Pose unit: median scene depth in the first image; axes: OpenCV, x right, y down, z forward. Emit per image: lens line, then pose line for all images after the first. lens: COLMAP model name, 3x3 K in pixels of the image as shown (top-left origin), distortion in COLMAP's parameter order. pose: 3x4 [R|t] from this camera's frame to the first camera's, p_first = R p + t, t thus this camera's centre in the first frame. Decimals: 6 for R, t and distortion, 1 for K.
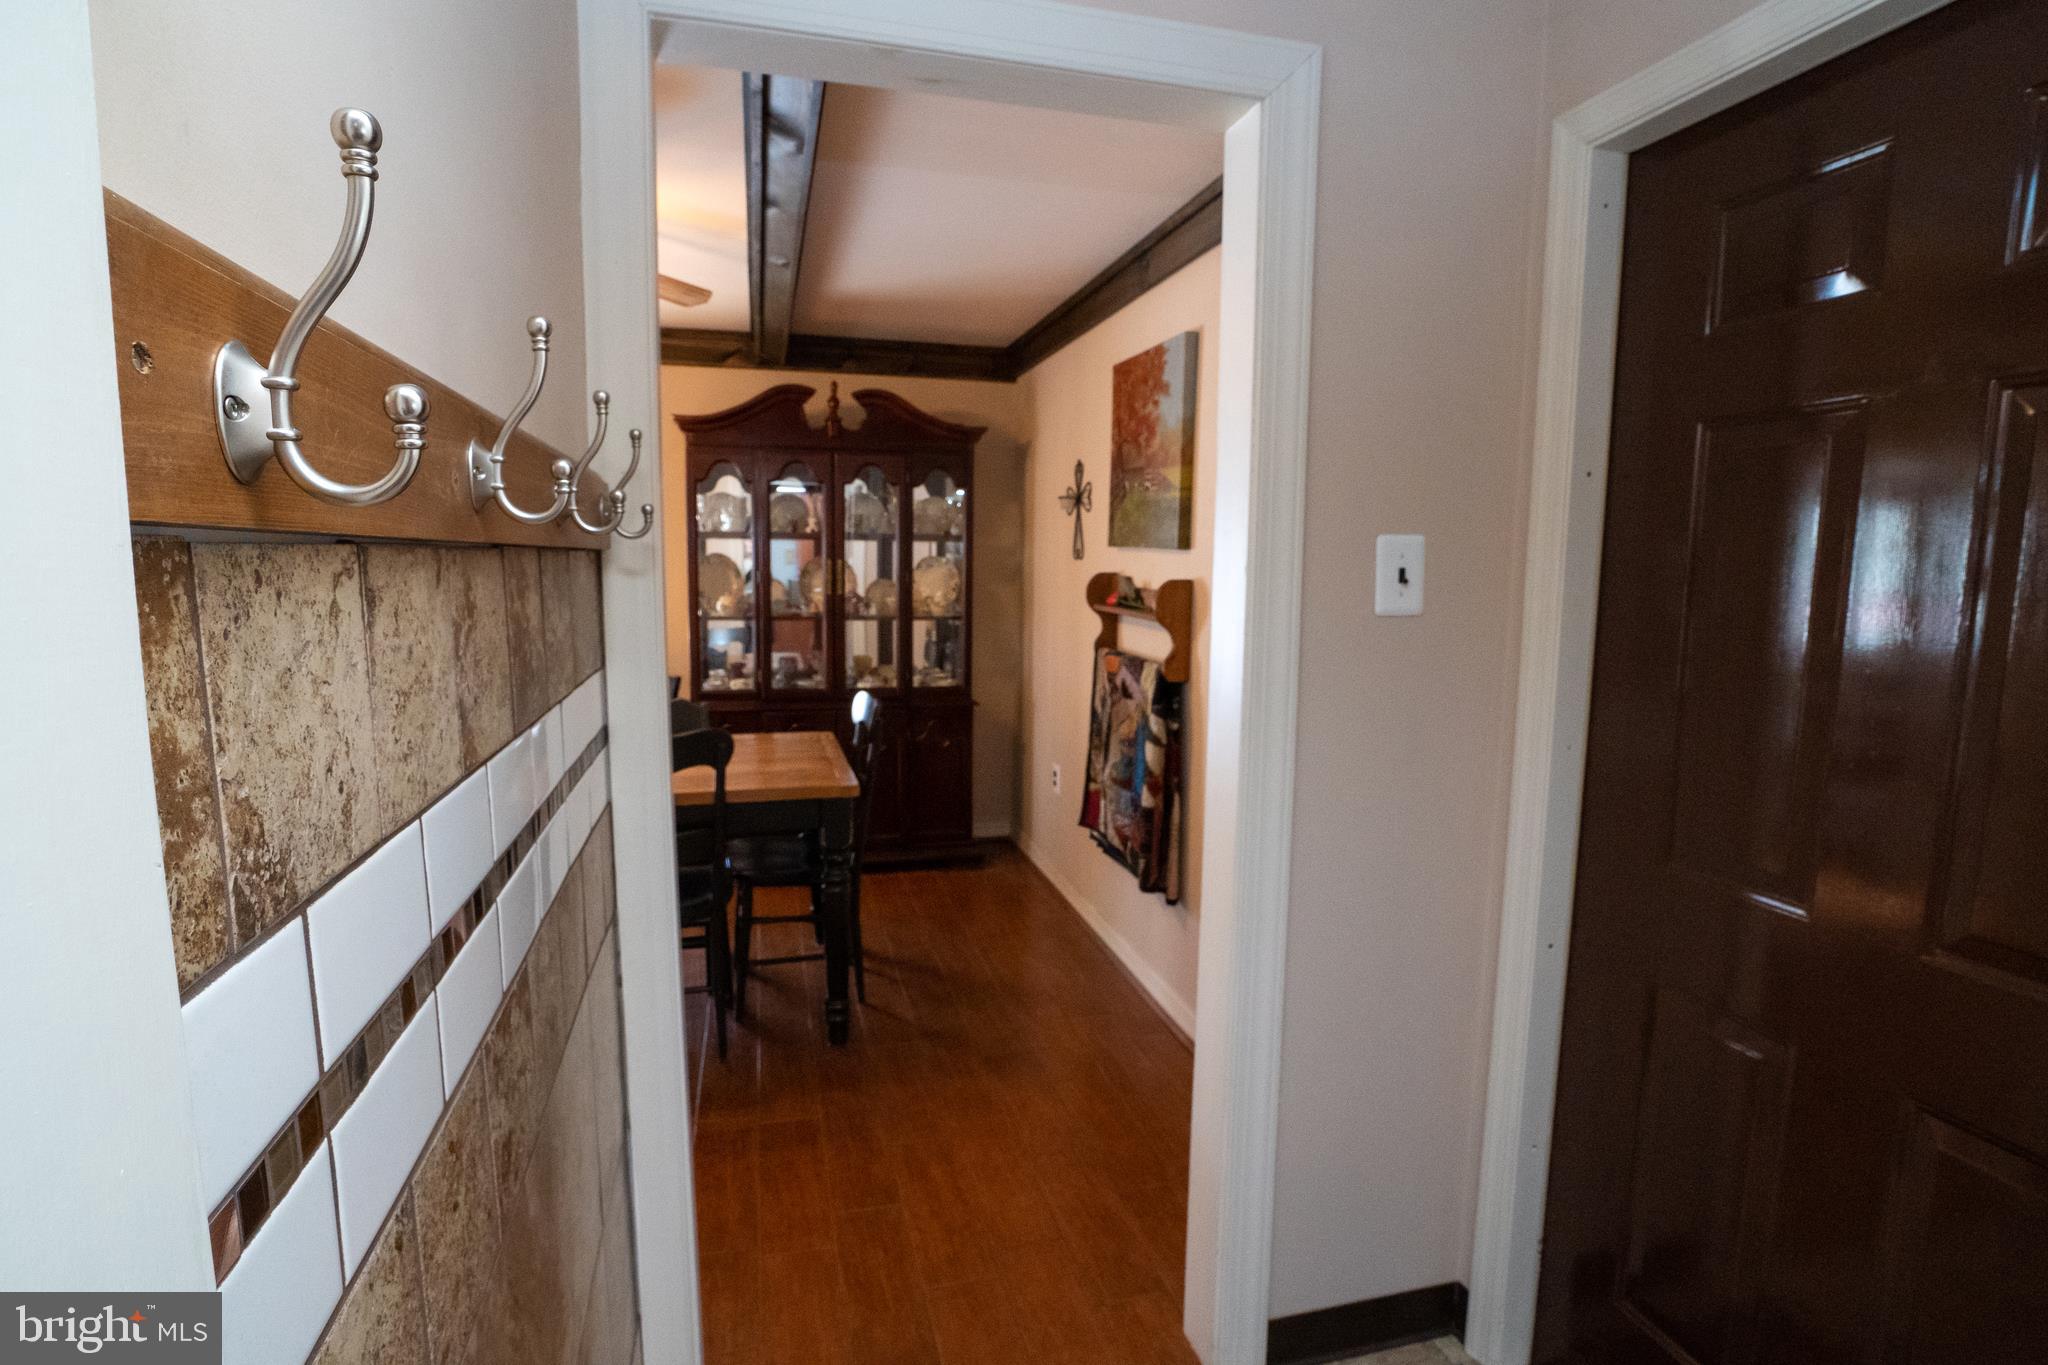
lens RADIAL K [[972.4, 0, 1010.3], [0, 972.4, 682.0], [0, 0, 1]] dist [-0.063640, 0.026987]
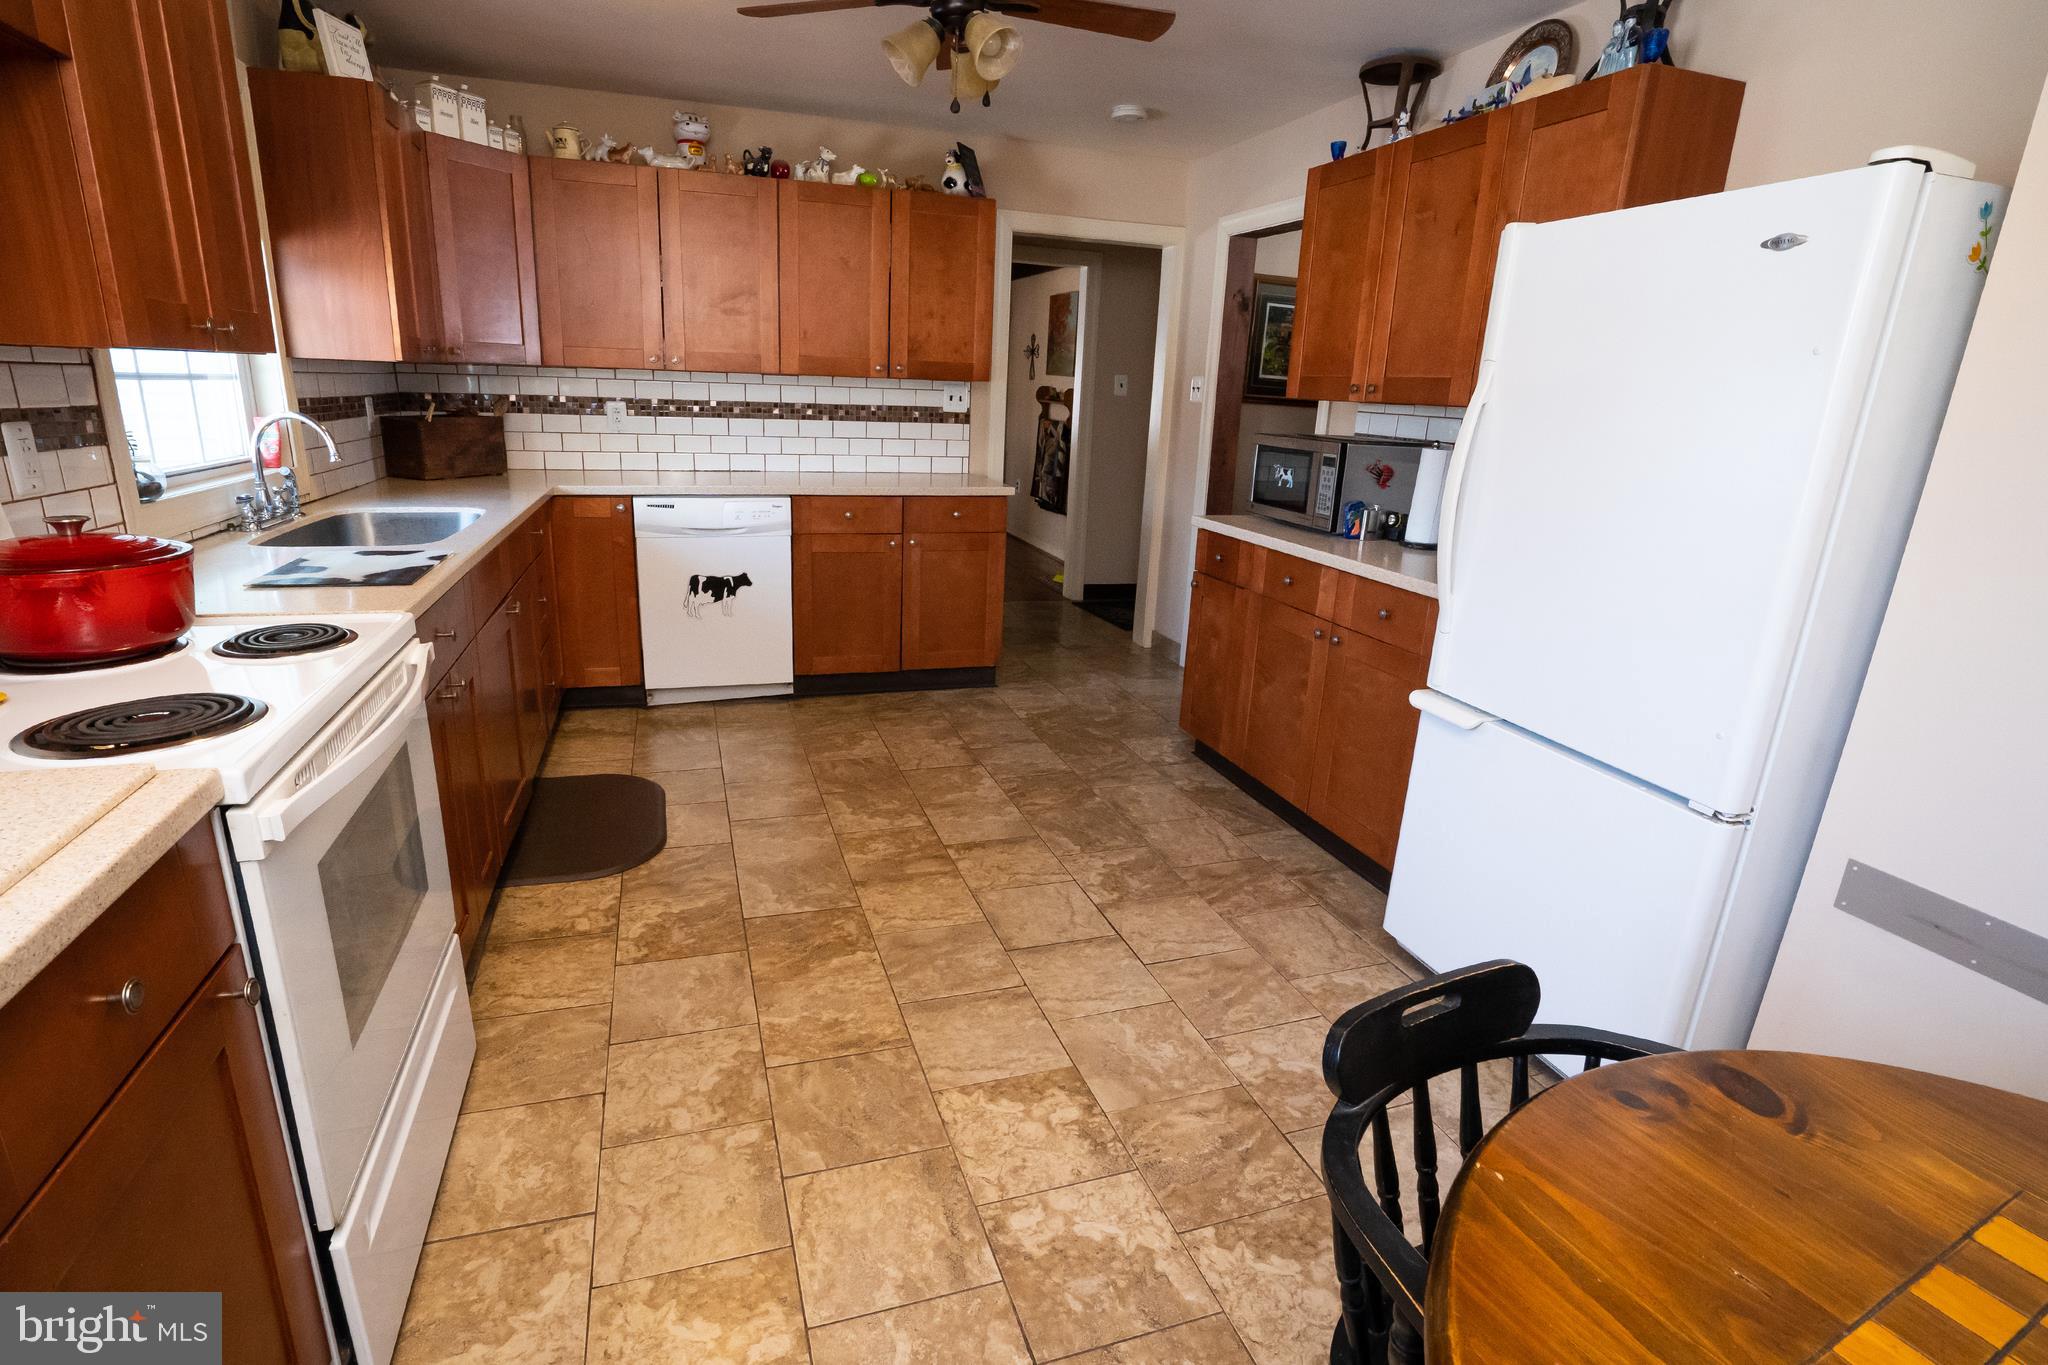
lens RADIAL K [[972.4, 0, 1010.3], [0, 972.4, 682.0], [0, 0, 1]] dist [-0.063640, 0.026987]
pose [[0.997309, 0.008735, 0.072784, -0.160965], [-0.021112, 0.985034, 0.171062, 0.211440], [-0.070200, -0.172139, 0.982568, -1.541806]]
